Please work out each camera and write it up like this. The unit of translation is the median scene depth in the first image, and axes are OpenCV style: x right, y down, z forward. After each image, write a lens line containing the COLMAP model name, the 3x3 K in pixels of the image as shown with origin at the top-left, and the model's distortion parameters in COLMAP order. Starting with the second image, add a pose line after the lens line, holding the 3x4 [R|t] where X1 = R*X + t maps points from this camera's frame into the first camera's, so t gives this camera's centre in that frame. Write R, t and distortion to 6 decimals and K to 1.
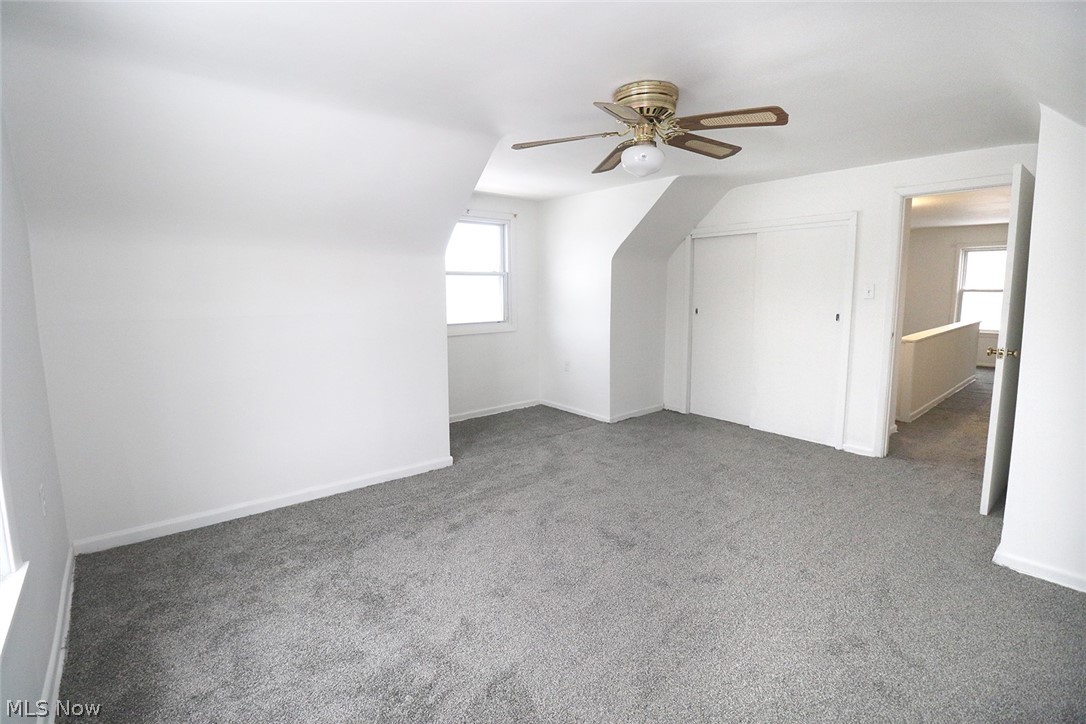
lens RADIAL K [[495.8, 0, 543.0], [0, 495.8, 345.9], [0, 0, 1]] dist [-0.017888, -0.000160]
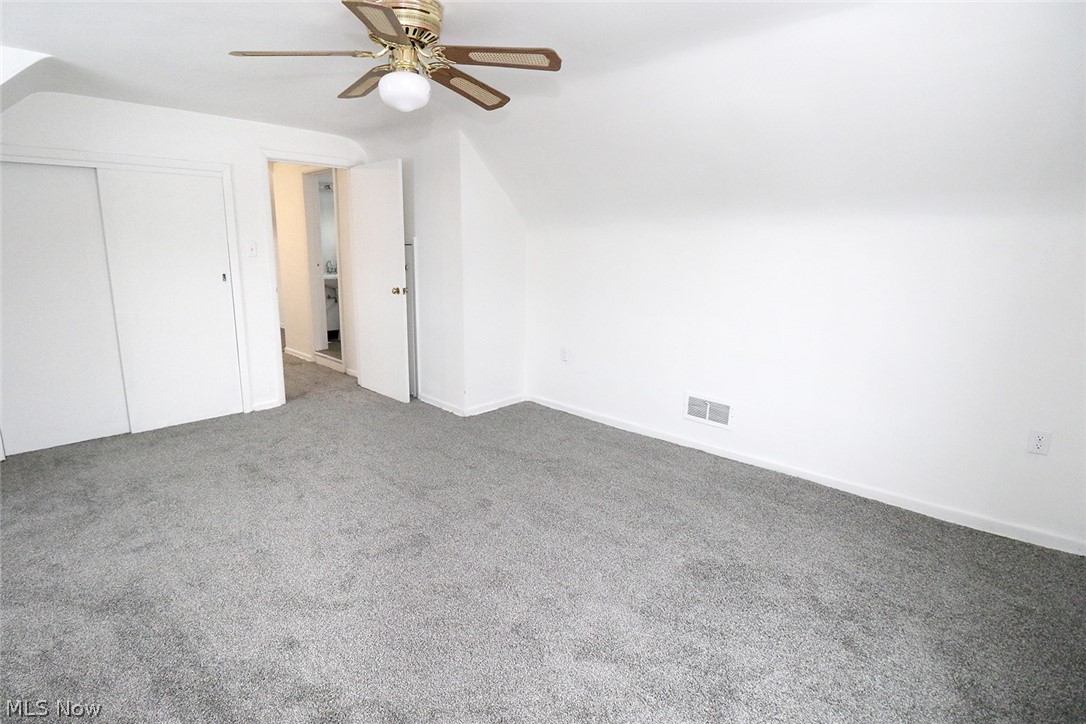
lens RADIAL K [[495.8, 0, 543.0], [0, 495.8, 345.9], [0, 0, 1]] dist [-0.017888, -0.000160]
pose [[-0.092049, -0.198757, 0.975717, -0.410813], [0.104264, 0.972566, 0.207951, -0.065482], [-0.990281, 0.120874, -0.068800, 0.494692]]
